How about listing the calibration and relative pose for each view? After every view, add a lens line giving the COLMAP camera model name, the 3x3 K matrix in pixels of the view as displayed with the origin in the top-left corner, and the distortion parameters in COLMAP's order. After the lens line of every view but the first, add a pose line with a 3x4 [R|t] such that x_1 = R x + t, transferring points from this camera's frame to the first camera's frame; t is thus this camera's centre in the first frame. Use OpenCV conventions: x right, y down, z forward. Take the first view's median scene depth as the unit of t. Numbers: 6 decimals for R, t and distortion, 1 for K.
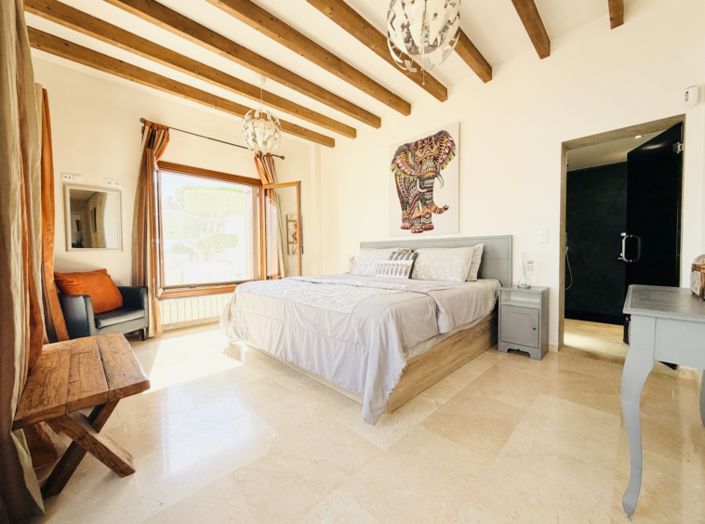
lens RADIAL K [[281.5, 0, 349.2], [0, 281.5, 261.9], [0, 0, 1]] dist [0.001620, 0.000433]
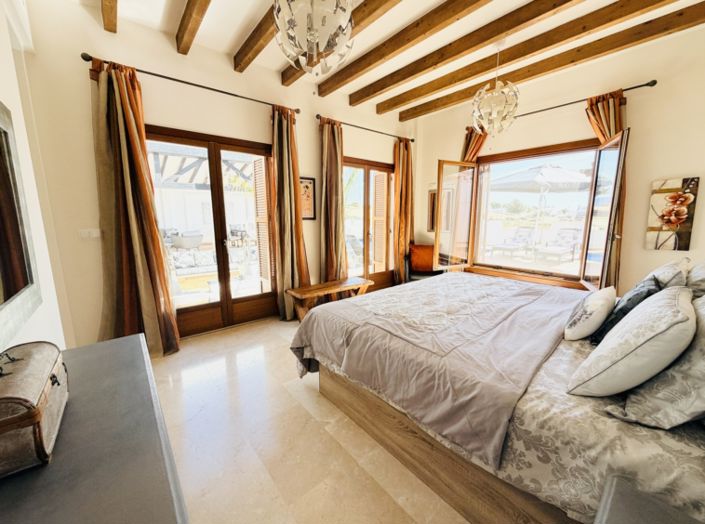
lens RADIAL K [[281.5, 0, 349.2], [0, 281.5, 261.9], [0, 0, 1]] dist [0.001620, 0.000433]
pose [[-0.086803, 0.175835, -0.980585, 0.627774], [-0.026818, 0.983531, 0.178737, -0.129257], [0.995864, 0.041812, -0.080658, 0.600264]]
